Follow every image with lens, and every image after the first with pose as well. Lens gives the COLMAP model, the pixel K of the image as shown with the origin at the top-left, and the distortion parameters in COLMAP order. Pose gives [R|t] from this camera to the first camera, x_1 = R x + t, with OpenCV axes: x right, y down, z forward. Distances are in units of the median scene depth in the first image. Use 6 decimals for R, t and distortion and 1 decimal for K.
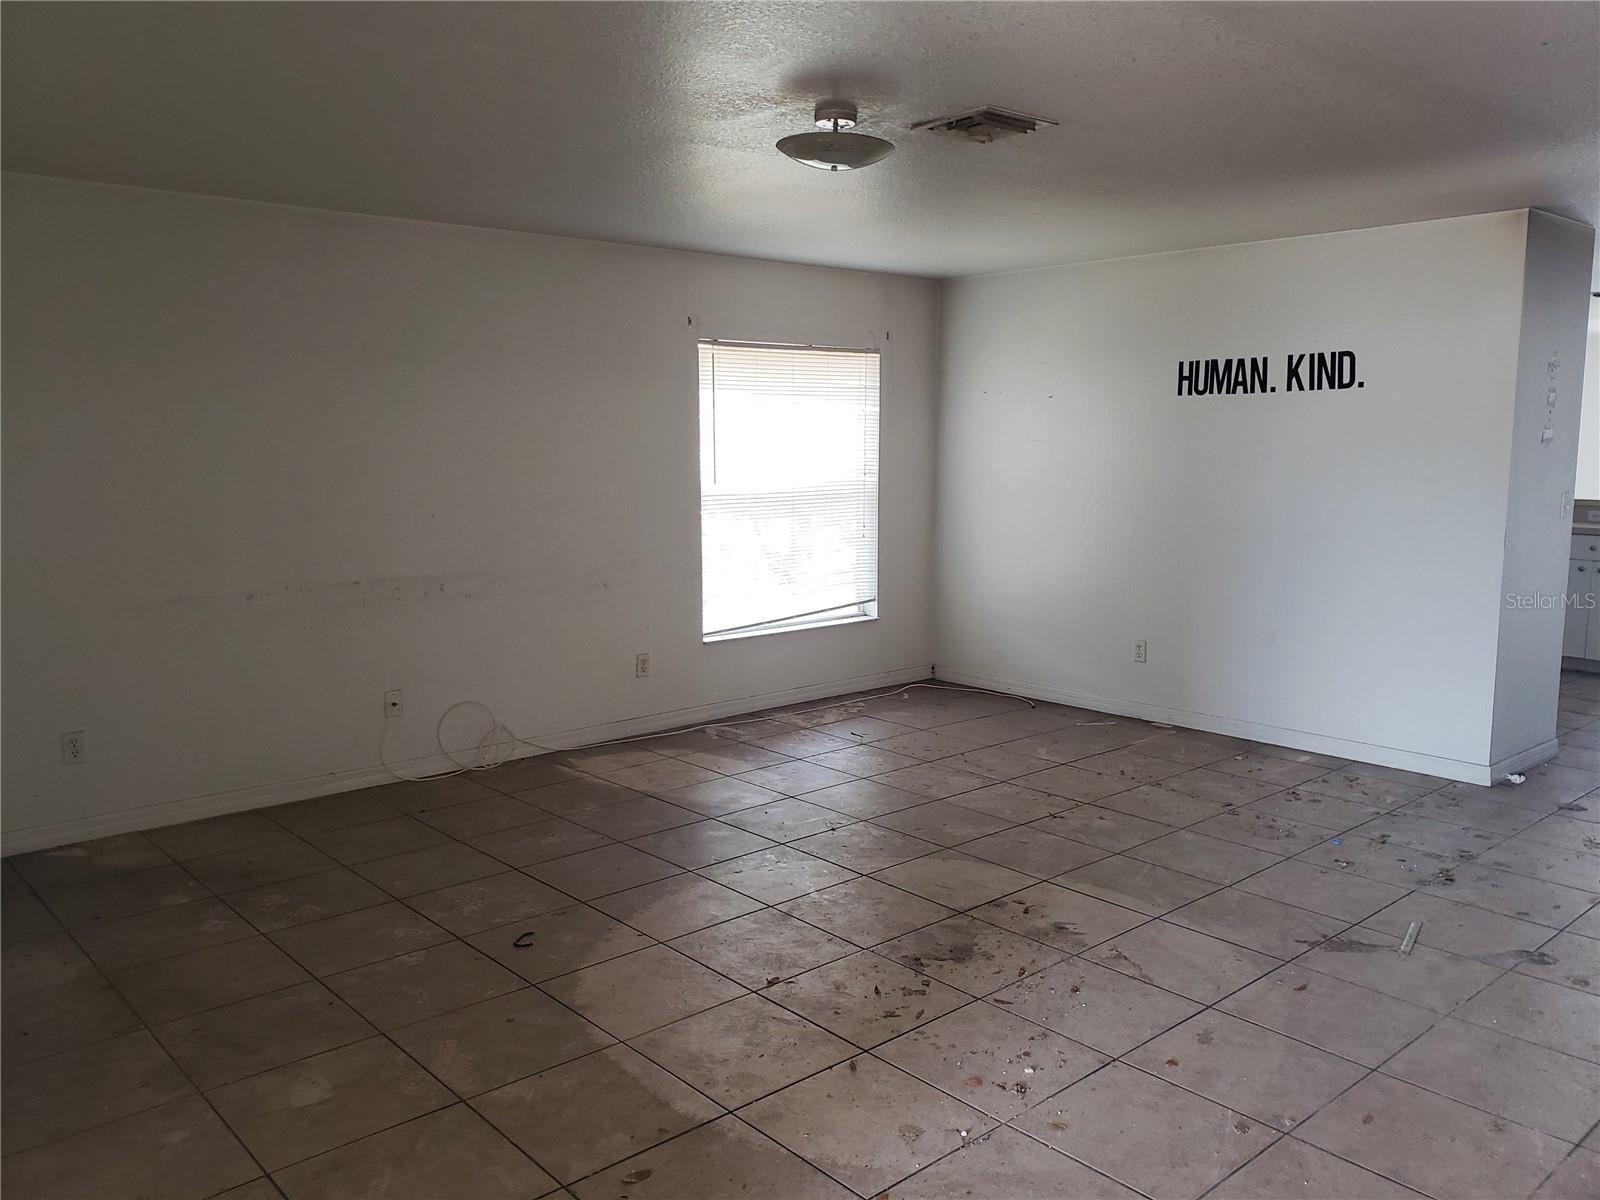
lens RADIAL K [[1253.5, 0, 814.6], [0, 1253.5, 604.2], [0, 0, 1]] dist [0.070629, -0.032439]
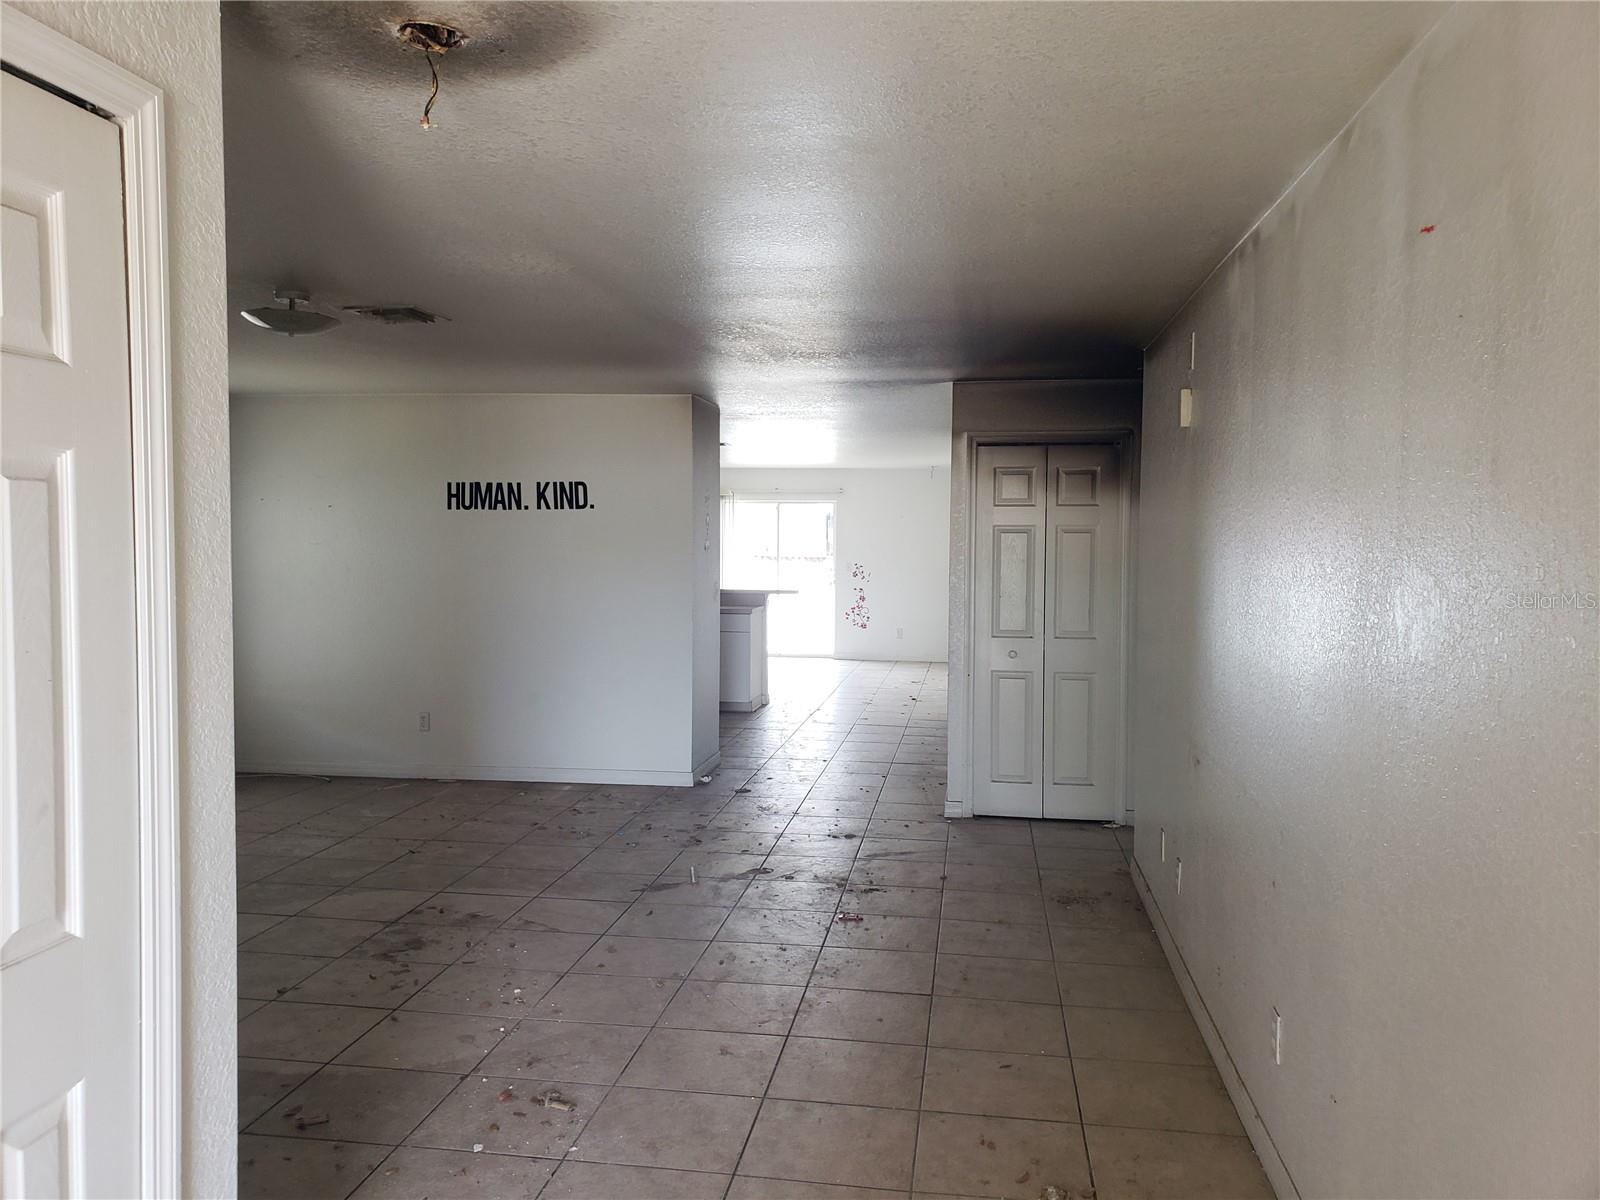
lens RADIAL K [[1253.5, 0, 793.7], [0, 1253.5, 599.5], [0, 0, 1]] dist [0.070629, -0.032439]
pose [[0.777241, -0.026900, 0.628628, -0.255447], [0.079695, 0.995248, -0.055948, 0.020667], [-0.624136, 0.093583, 0.775691, -0.179126]]
